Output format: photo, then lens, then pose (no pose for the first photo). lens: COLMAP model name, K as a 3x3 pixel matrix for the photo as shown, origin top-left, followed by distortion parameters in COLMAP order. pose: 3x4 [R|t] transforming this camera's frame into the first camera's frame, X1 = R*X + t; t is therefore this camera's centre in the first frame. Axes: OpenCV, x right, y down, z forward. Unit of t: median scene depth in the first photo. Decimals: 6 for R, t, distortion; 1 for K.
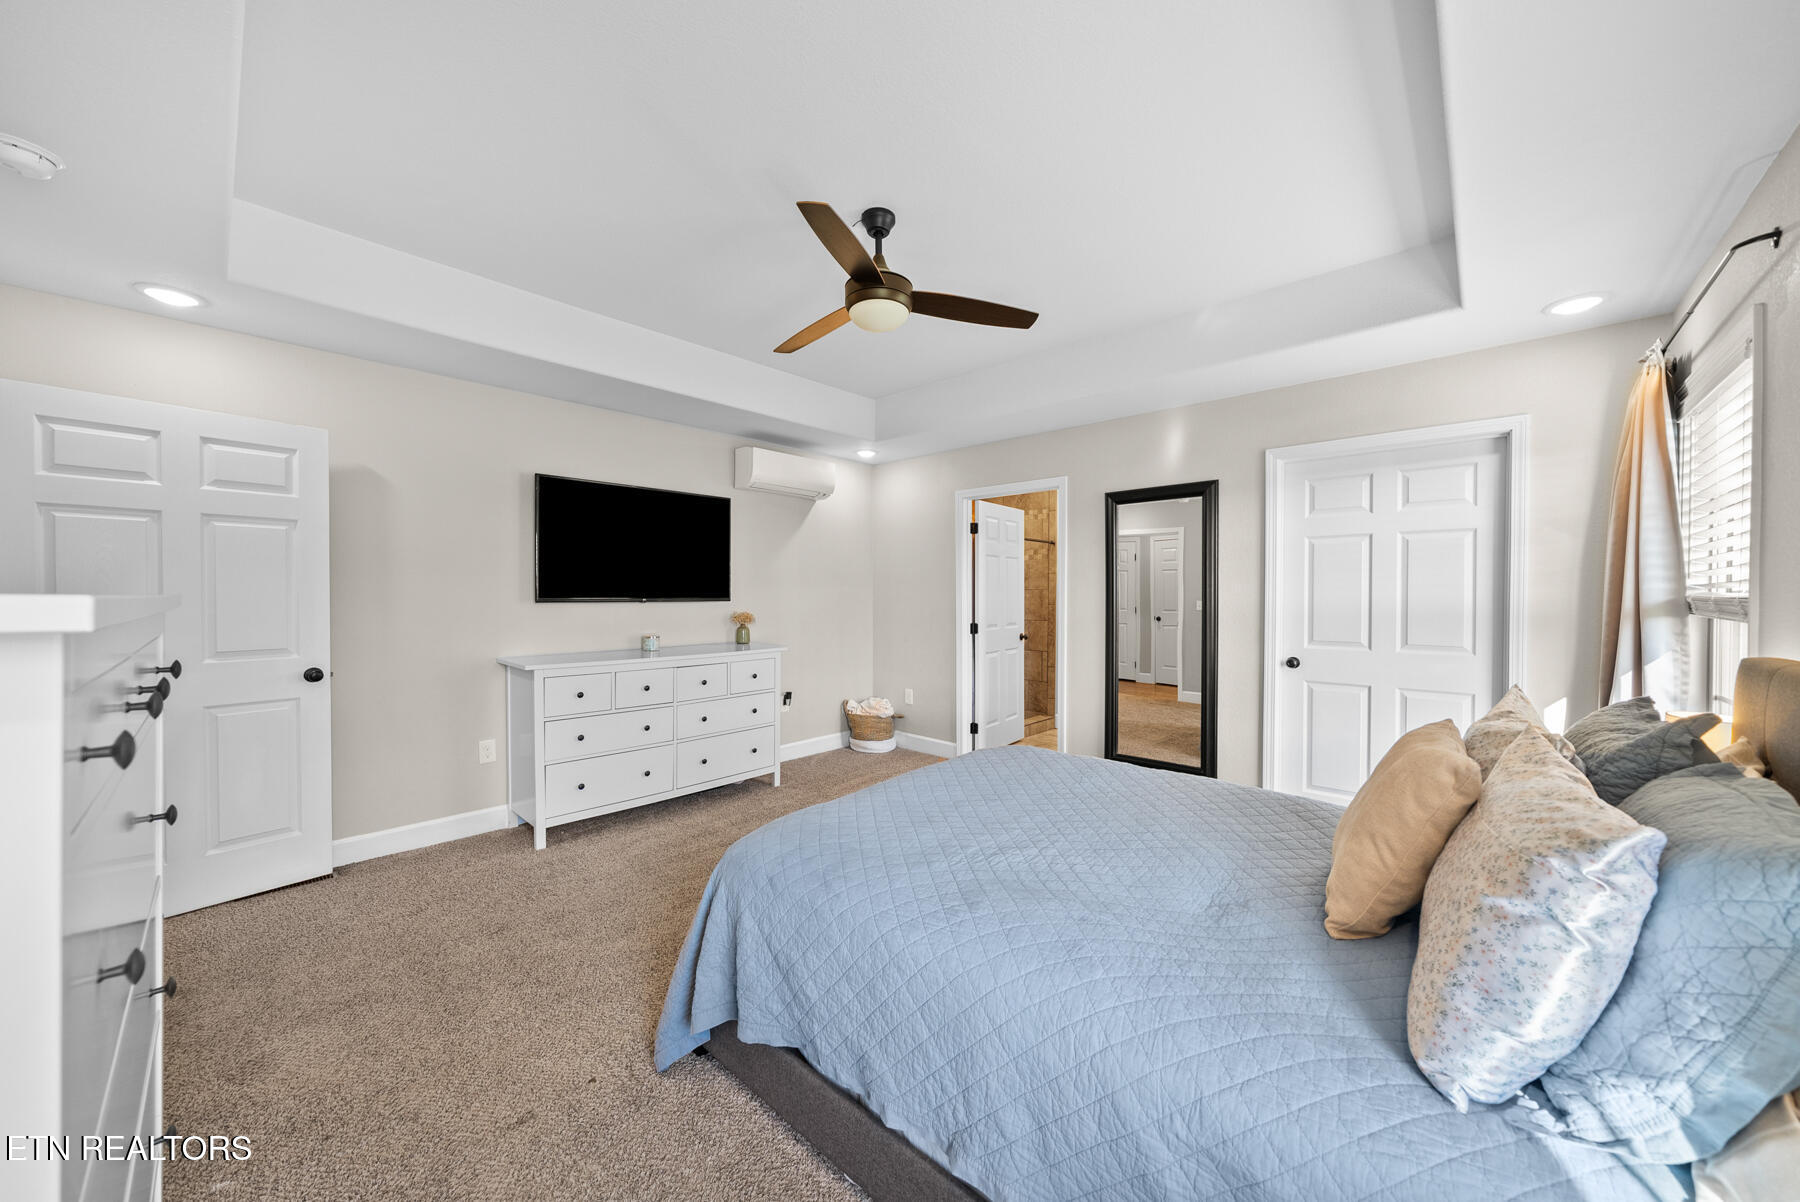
lens RADIAL K [[624.2, 0, 891.8], [0, 624.2, 601.9], [0, 0, 1]] dist [-0.001204, -0.000645]
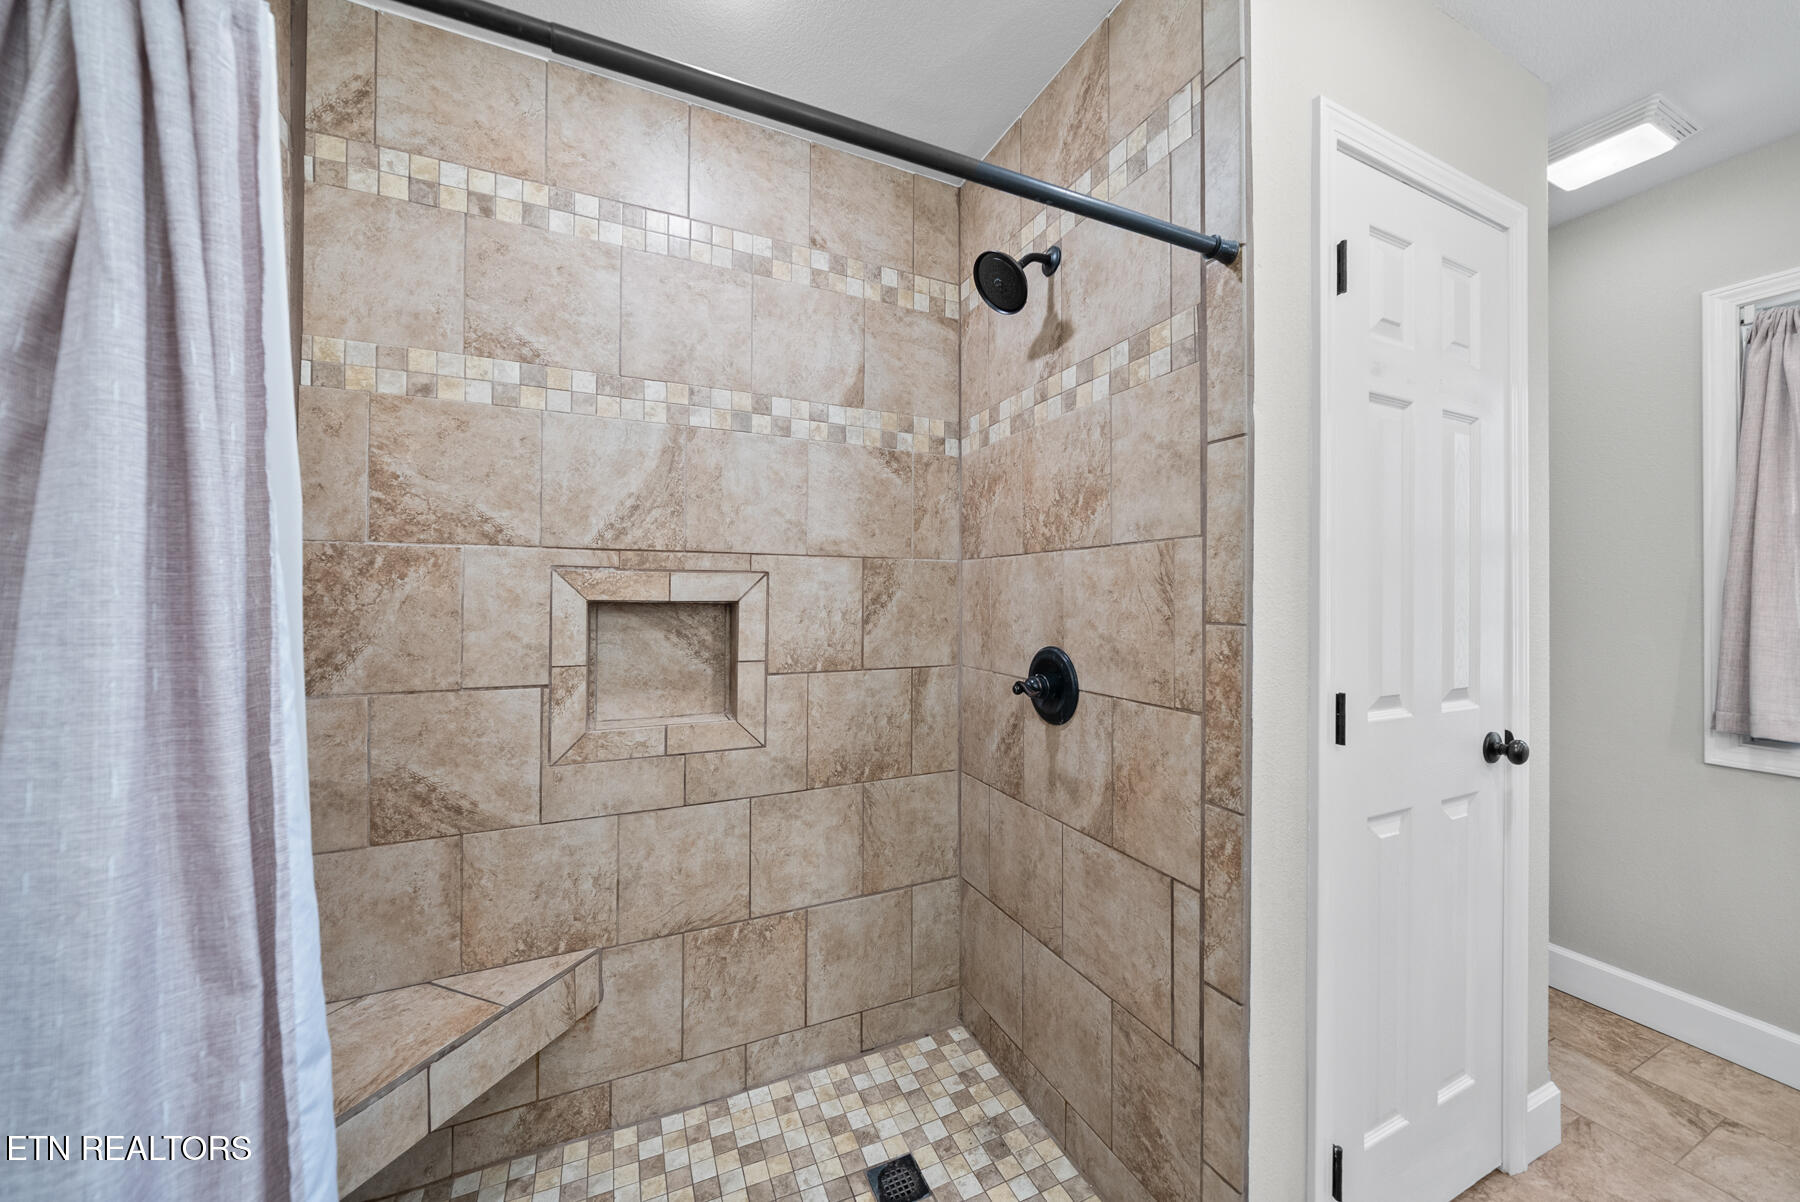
lens RADIAL K [[624.2, 0, 897.1], [0, 624.2, 599.6], [0, 0, 1]] dist [-0.001204, -0.000645]
pose [[0.923789, -0.005640, -0.382861, 0.237648], [0.000819, 0.999918, -0.012753, 0.000100], [0.382902, 0.011467, 0.923718, 0.804921]]
